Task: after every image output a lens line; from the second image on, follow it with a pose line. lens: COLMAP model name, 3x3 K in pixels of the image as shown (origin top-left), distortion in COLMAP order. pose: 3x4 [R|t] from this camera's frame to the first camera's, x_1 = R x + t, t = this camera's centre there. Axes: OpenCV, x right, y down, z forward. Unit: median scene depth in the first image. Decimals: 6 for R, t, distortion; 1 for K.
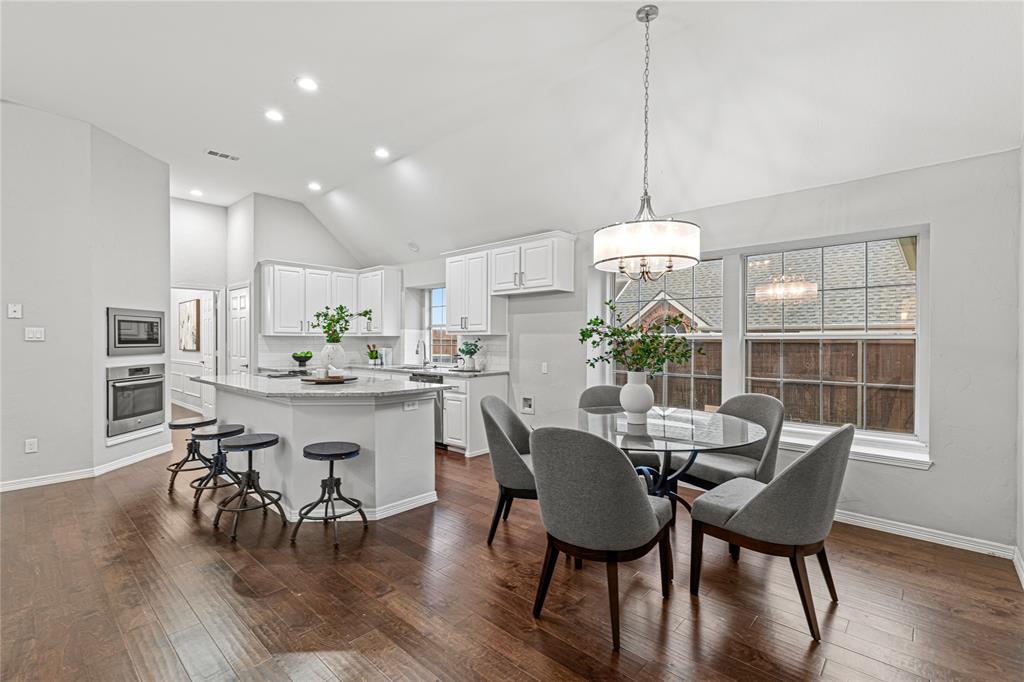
lens RADIAL K [[465.0, 0, 512.0], [0, 465.0, 341.0], [0, 0, 1]] dist [0.001106, -0.000109]
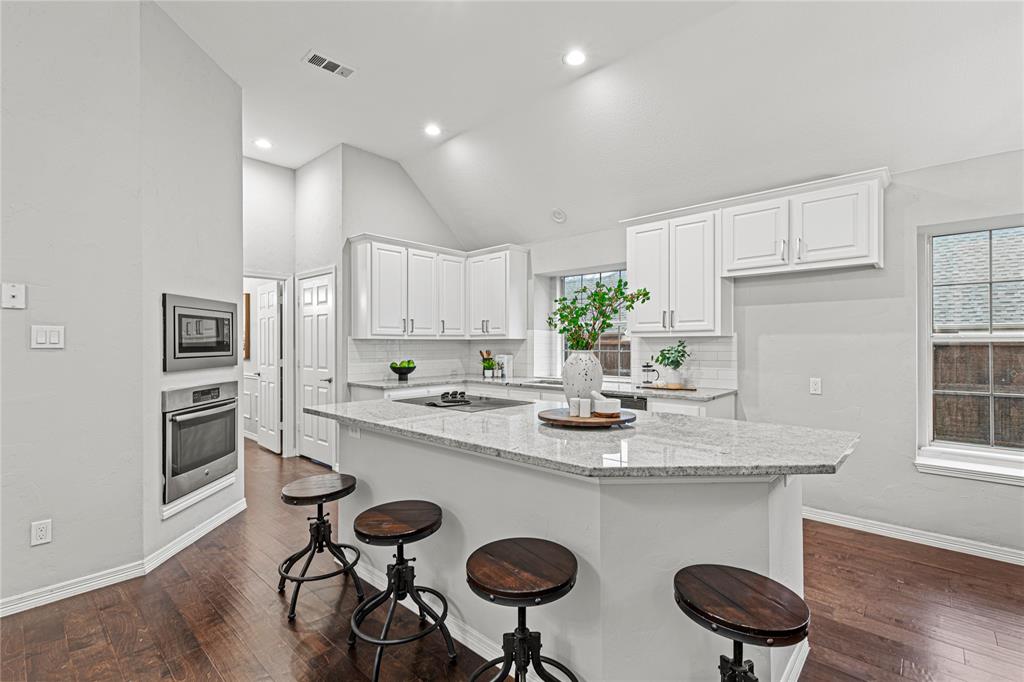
lens RADIAL K [[467.2, 0, 512.0], [0, 467.2, 341.0], [0, 0, 1]] dist [0.003710, 0.000257]
pose [[0.999985, -0.004009, -0.003860, -0.333237], [0.003981, 0.999965, -0.007425, -0.002345], [0.003889, 0.007409, 0.999965, 0.313164]]
